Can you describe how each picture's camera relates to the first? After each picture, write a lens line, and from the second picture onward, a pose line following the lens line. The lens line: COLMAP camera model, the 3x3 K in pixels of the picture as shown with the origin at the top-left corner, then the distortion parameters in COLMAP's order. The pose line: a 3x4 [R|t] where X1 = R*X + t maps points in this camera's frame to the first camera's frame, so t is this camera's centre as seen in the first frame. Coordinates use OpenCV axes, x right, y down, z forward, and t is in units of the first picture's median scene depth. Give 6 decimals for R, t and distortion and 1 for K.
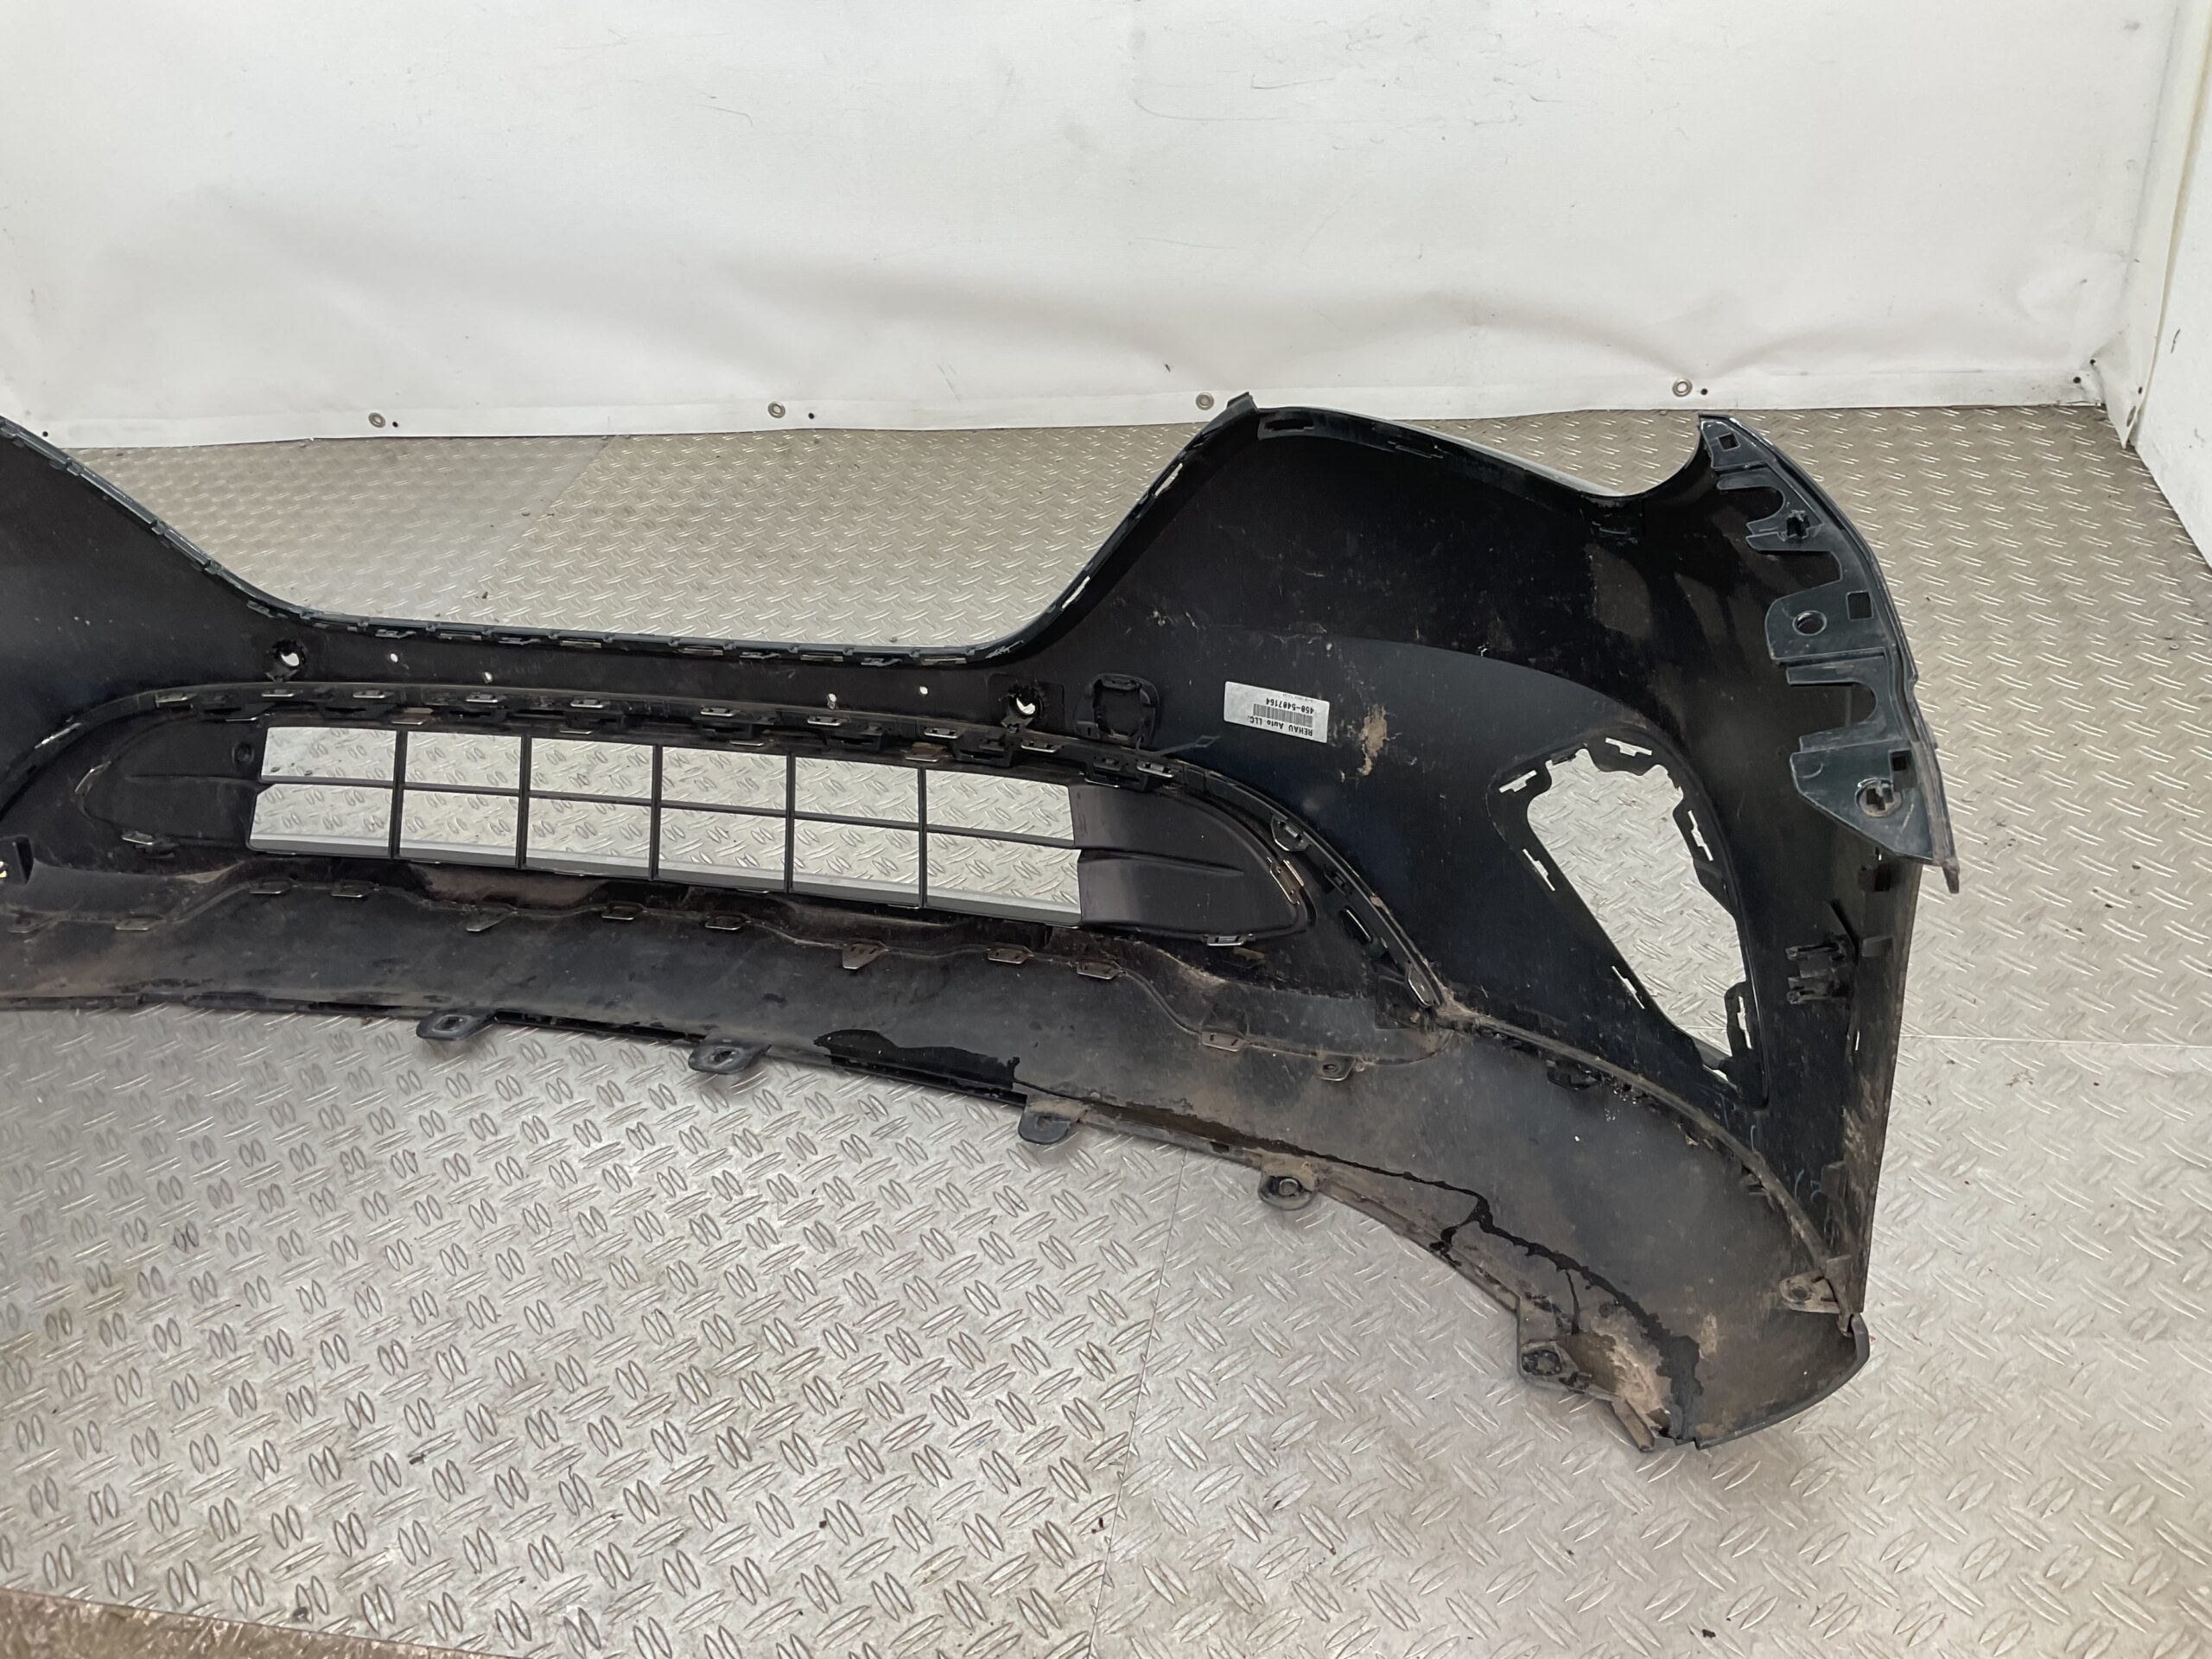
lens RADIAL K [[1822.6, 0, 1117.3], [0, 1822.6, 841.8], [0, 0, 1]] dist [0.083078, -0.152953]
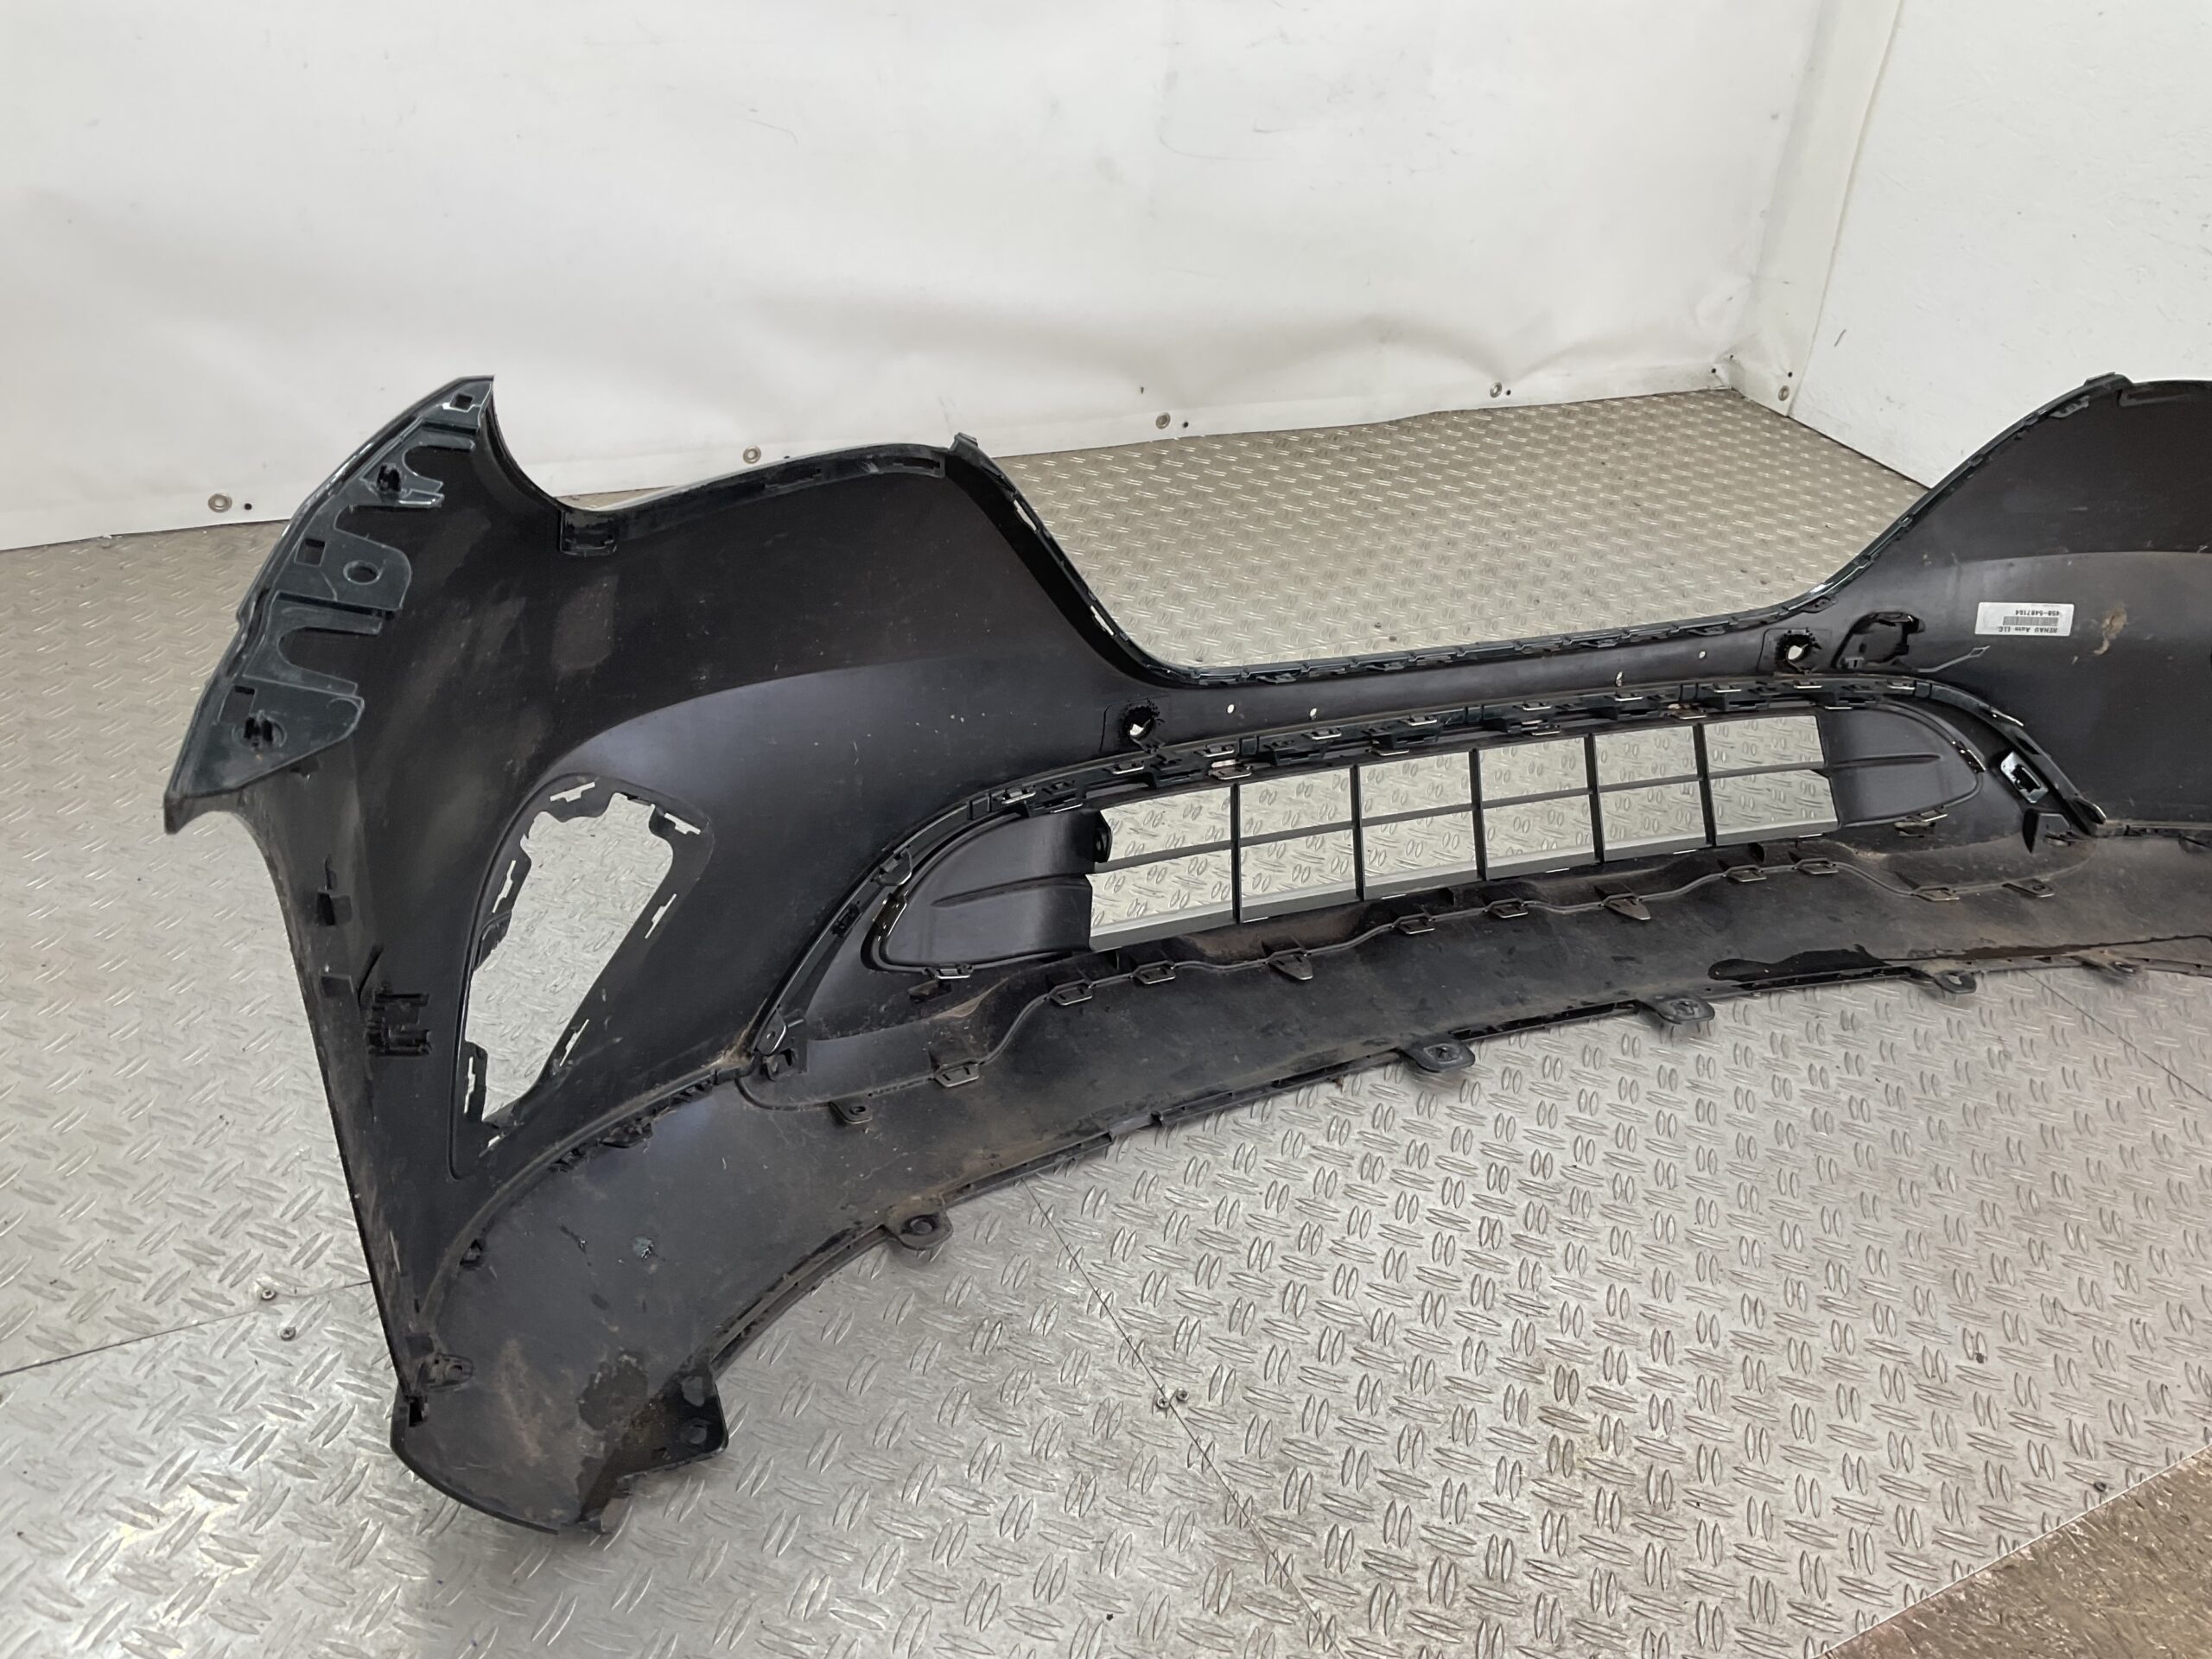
lens RADIAL K [[1822.6, 0, 1120.3], [0, 1822.6, 835.0], [0, 0, 1]] dist [0.083078, -0.152953]
pose [[0.766594, -0.186937, 0.614319, -1.052210], [0.200962, 0.978472, 0.046974, -0.095037], [-0.609875, 0.087445, 0.787658, 0.316831]]
